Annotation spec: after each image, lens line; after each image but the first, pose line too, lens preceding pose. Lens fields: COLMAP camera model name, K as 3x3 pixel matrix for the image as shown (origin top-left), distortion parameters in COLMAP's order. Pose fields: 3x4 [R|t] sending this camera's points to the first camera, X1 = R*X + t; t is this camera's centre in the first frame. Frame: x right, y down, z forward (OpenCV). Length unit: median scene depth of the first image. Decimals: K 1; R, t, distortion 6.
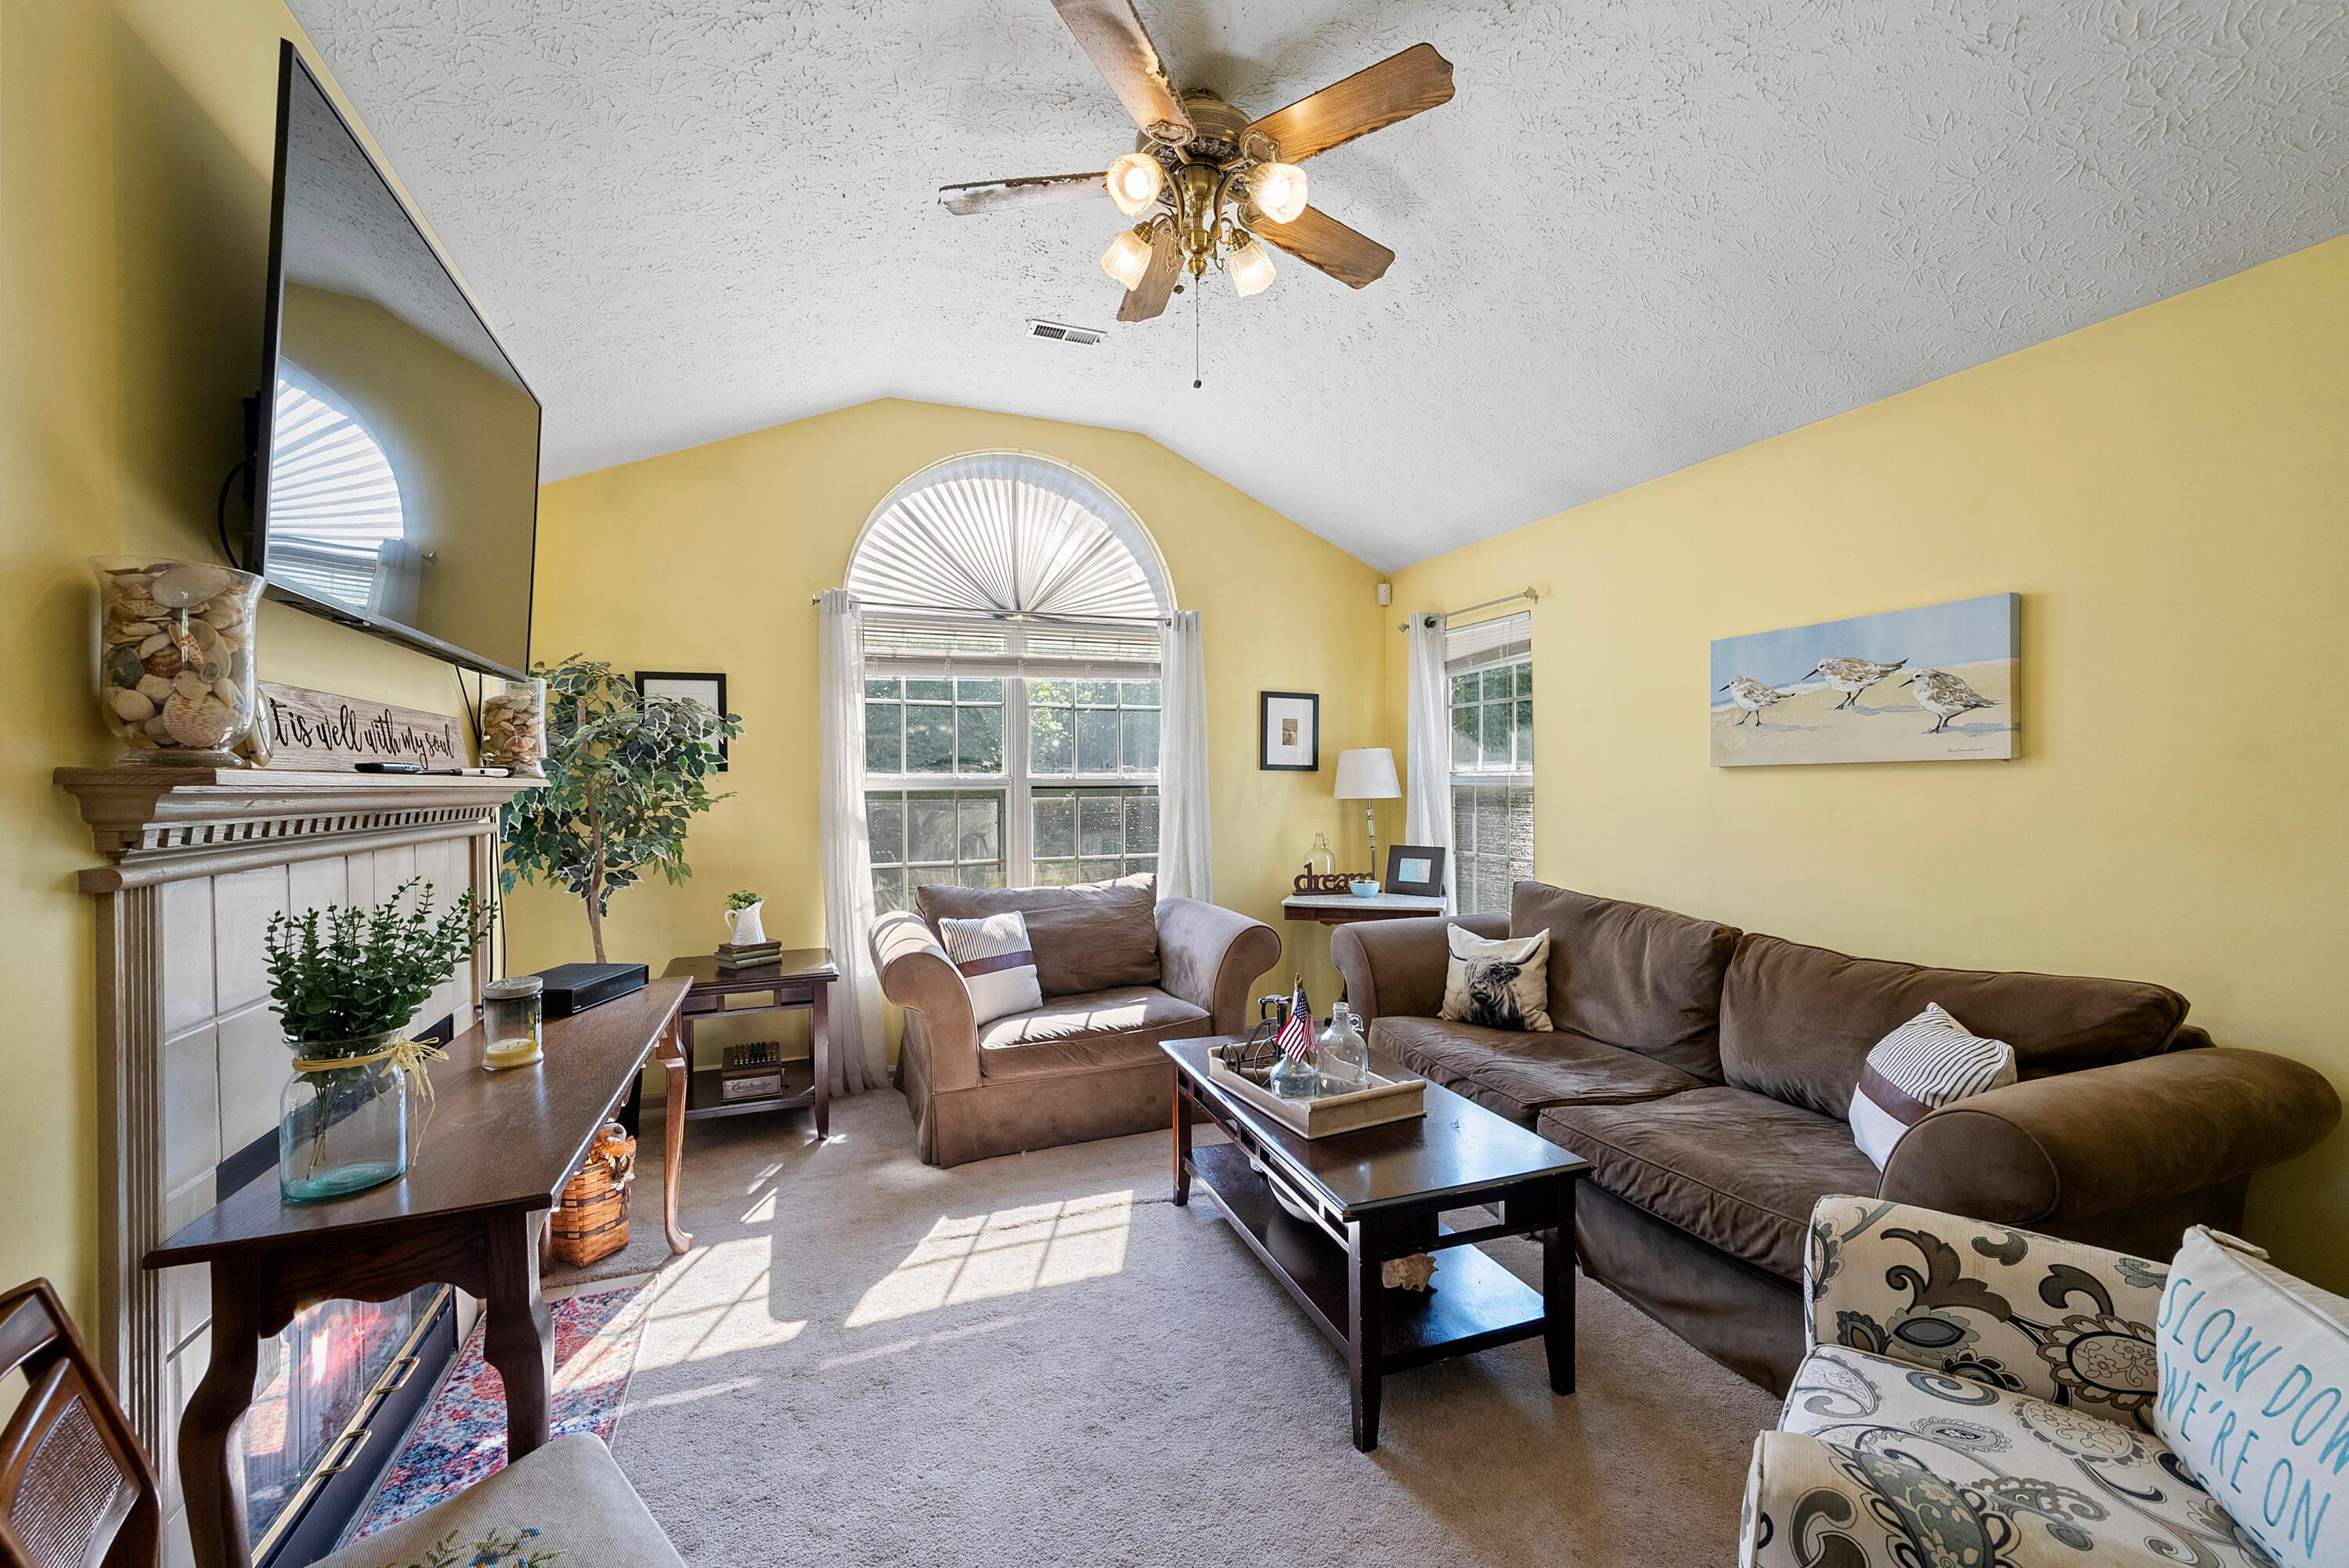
lens RADIAL K [[920.7, 0, 1177.1], [0, 920.7, 785.3], [0, 0, 1]] dist [-0.002914, -0.000316]
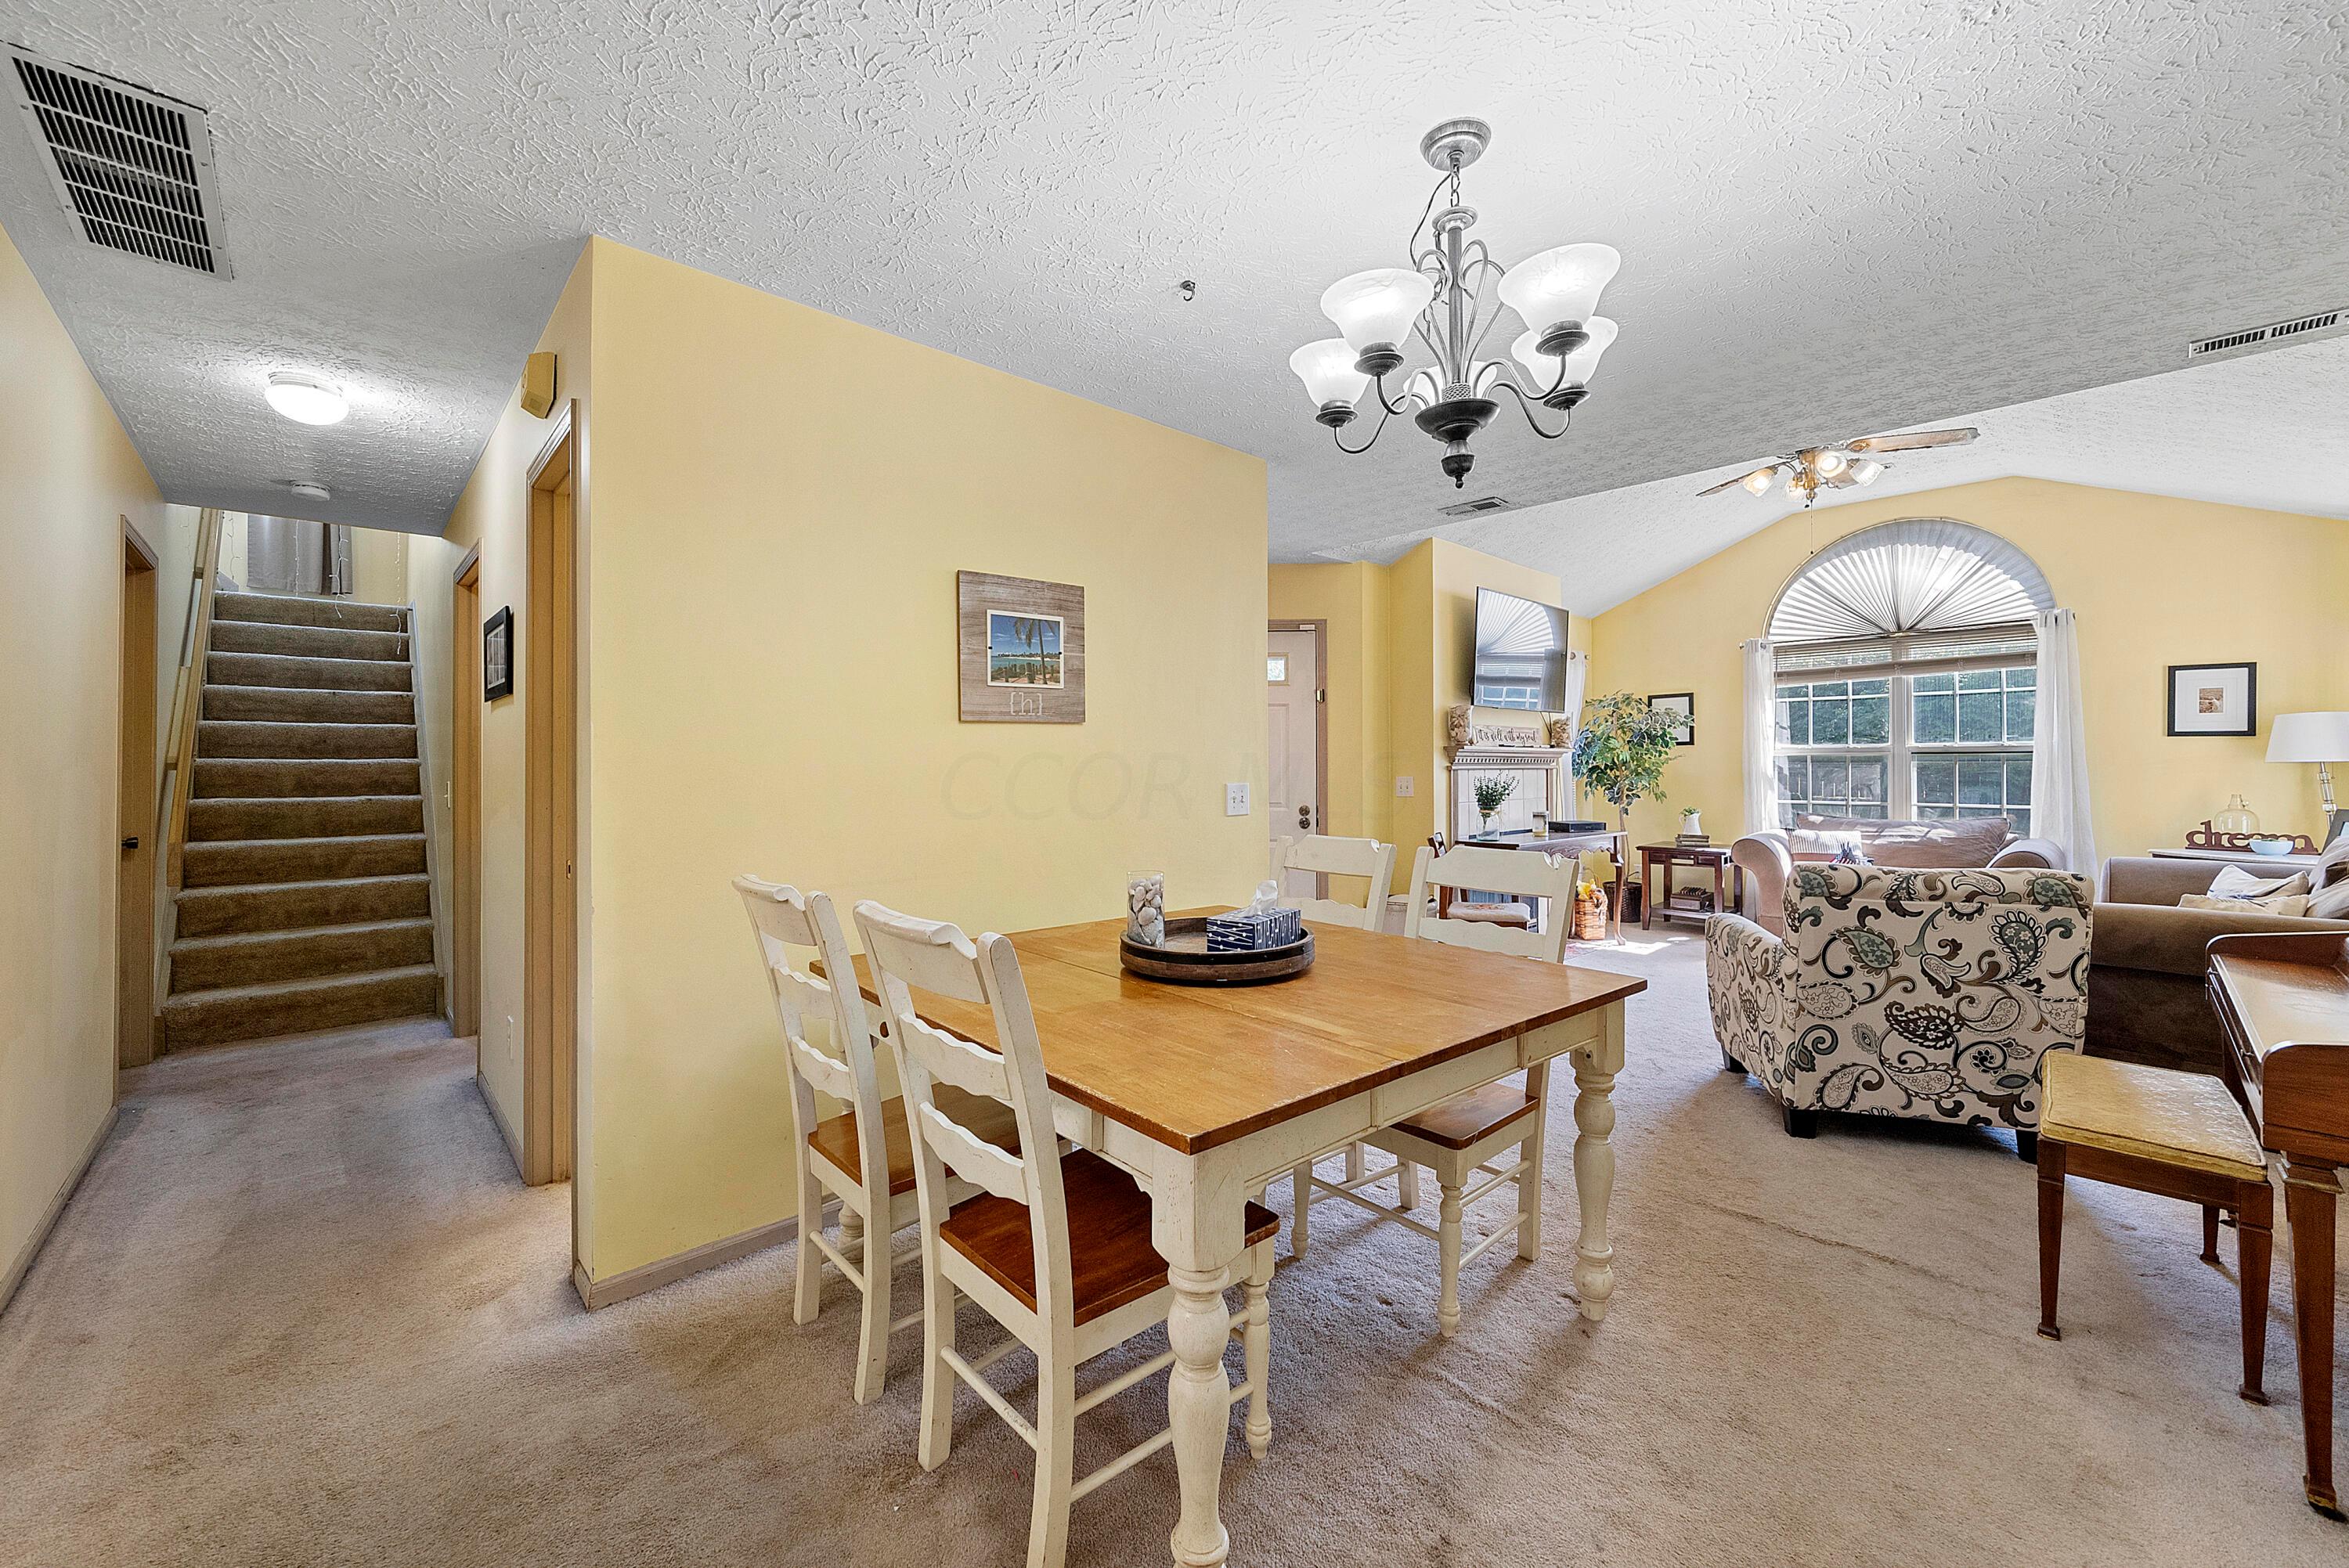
lens RADIAL K [[916.5, 0, 1176.1], [0, 916.5, 758.0], [0, 0, 1]] dist [-0.003133, 0.000504]
pose [[0.354800, -0.001891, -0.934940, 0.953453], [-0.001862, 0.999995, -0.002729, 0.019999], [0.934940, 0.002709, 0.354795, -0.697341]]
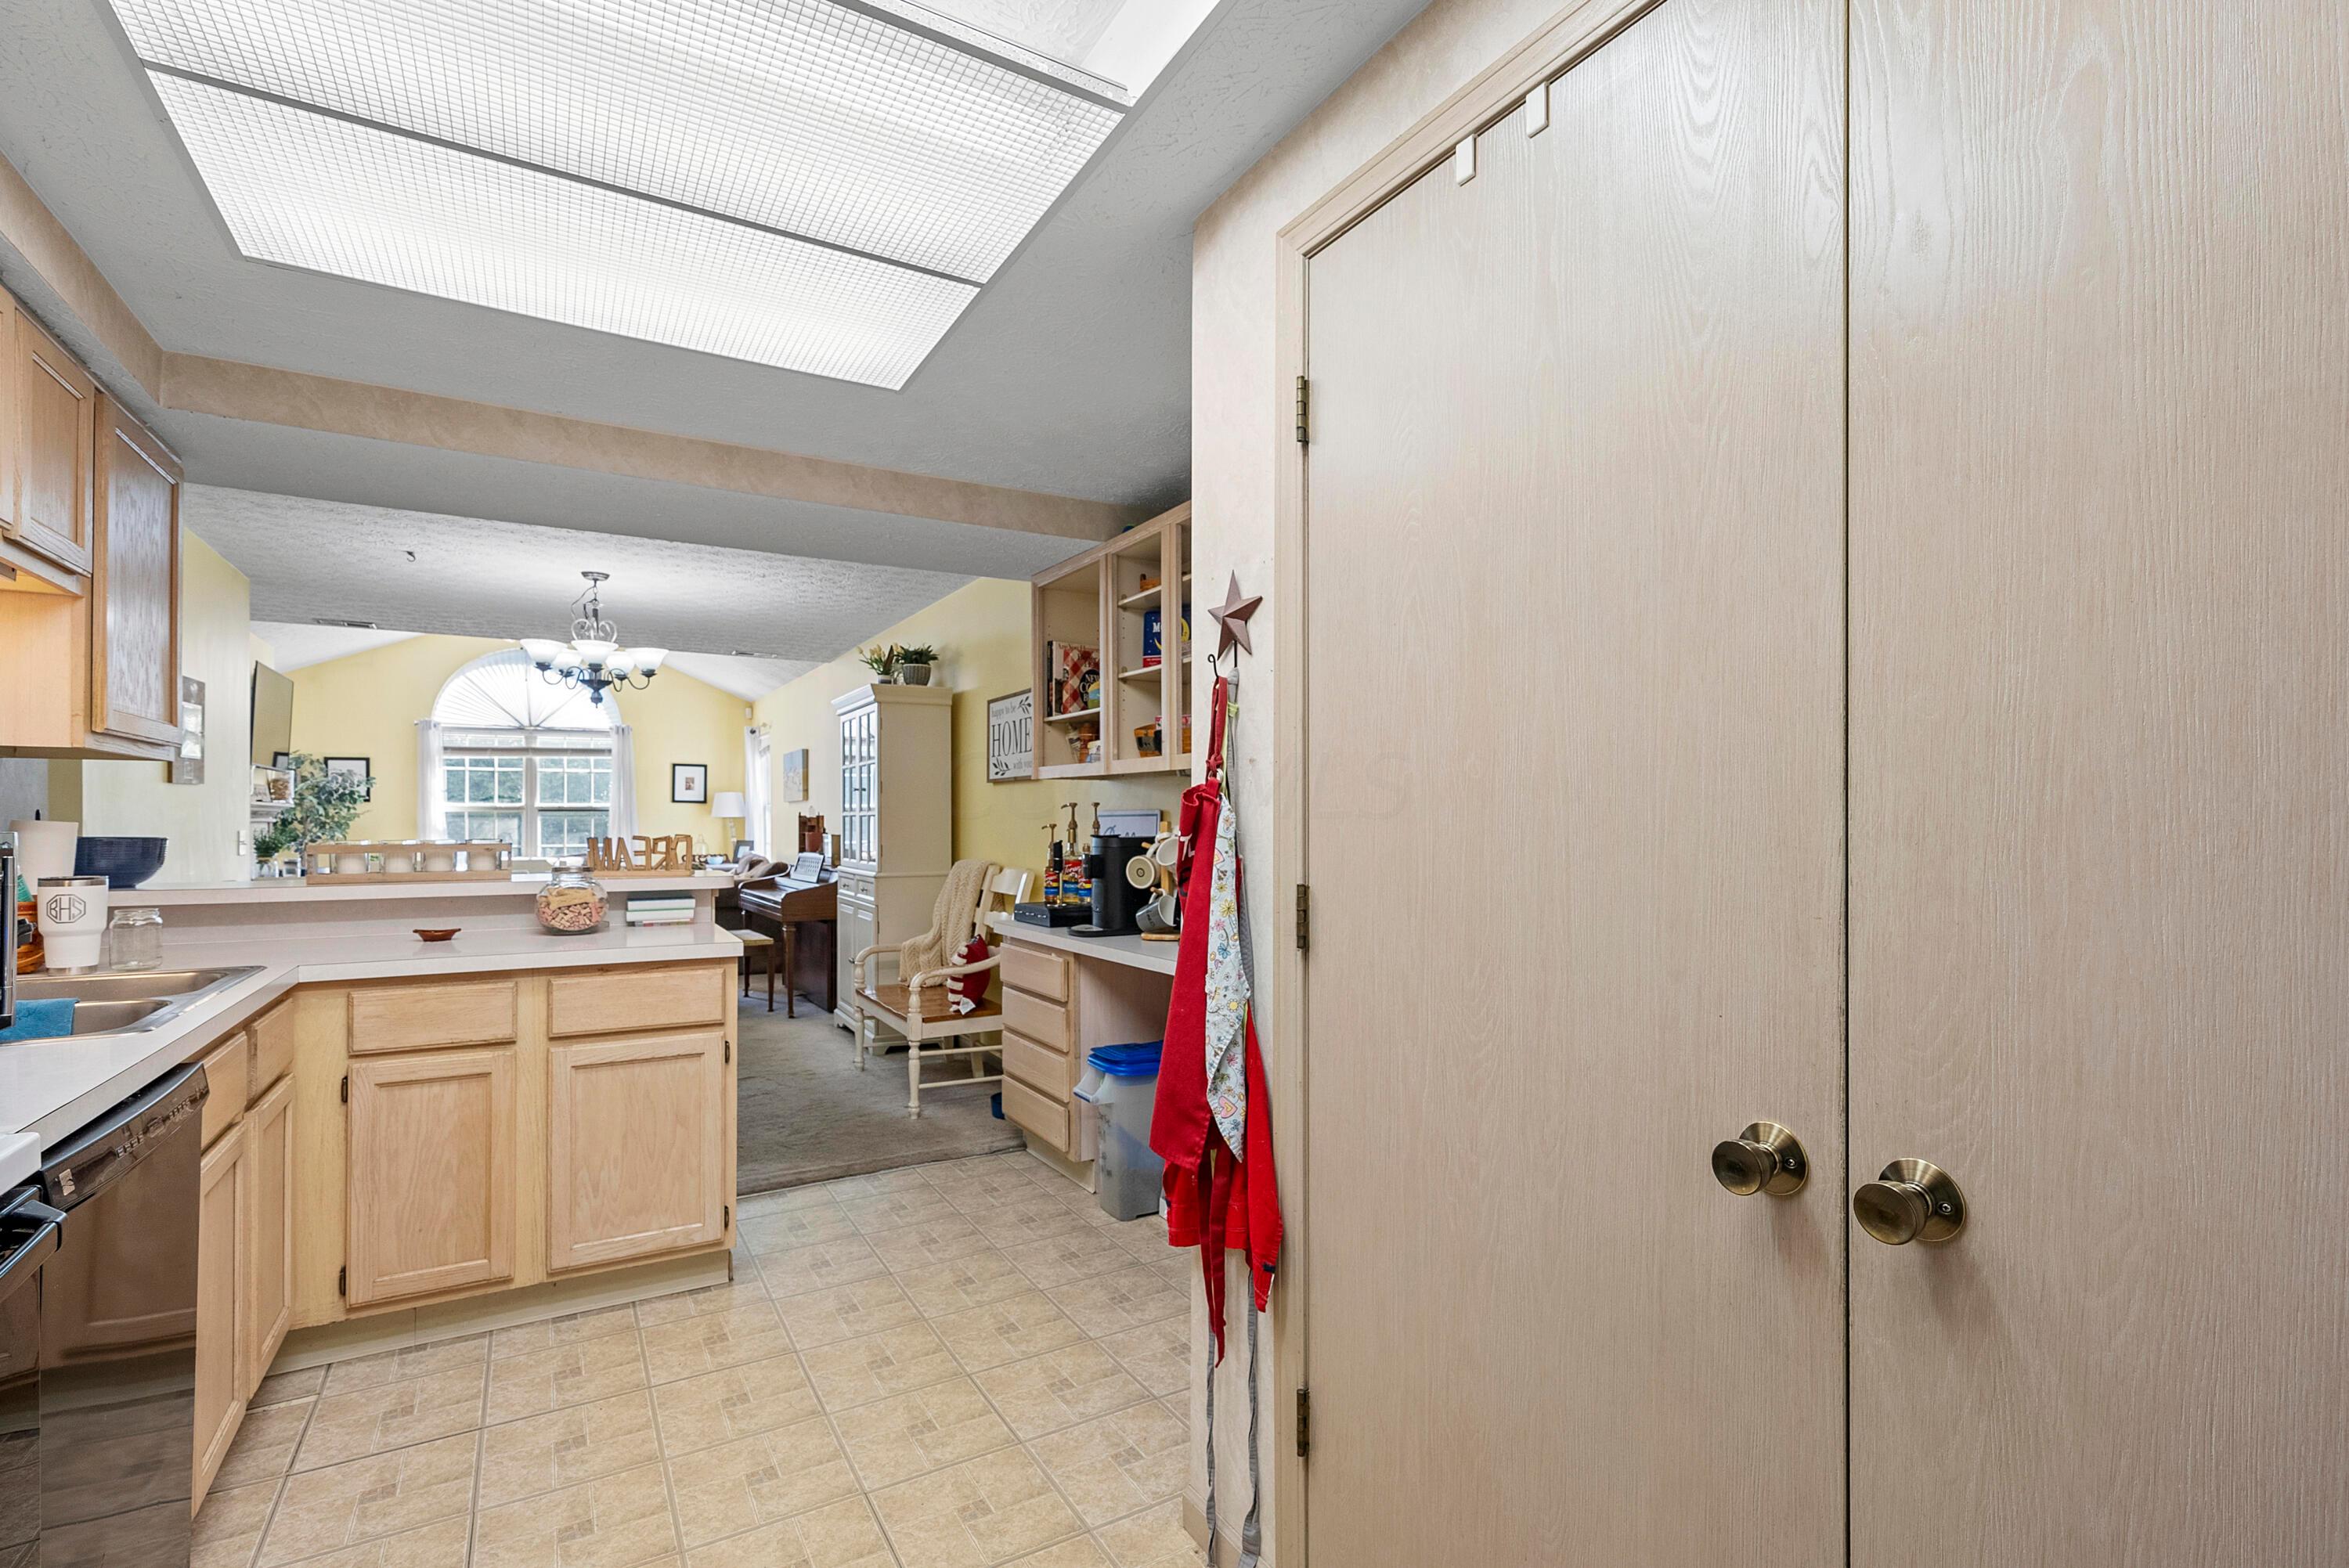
lens RADIAL K [[1084.6, 0, 1196.0], [0, 1084.6, 816.1], [0, 0, 1]] dist [0.000275, 0.000231]
pose [[0.986718, 0.003163, 0.162411, 1.133047], [-0.002351, 0.999984, -0.005191, 0.029799], [-0.162425, 0.004741, 0.986710, -2.051614]]
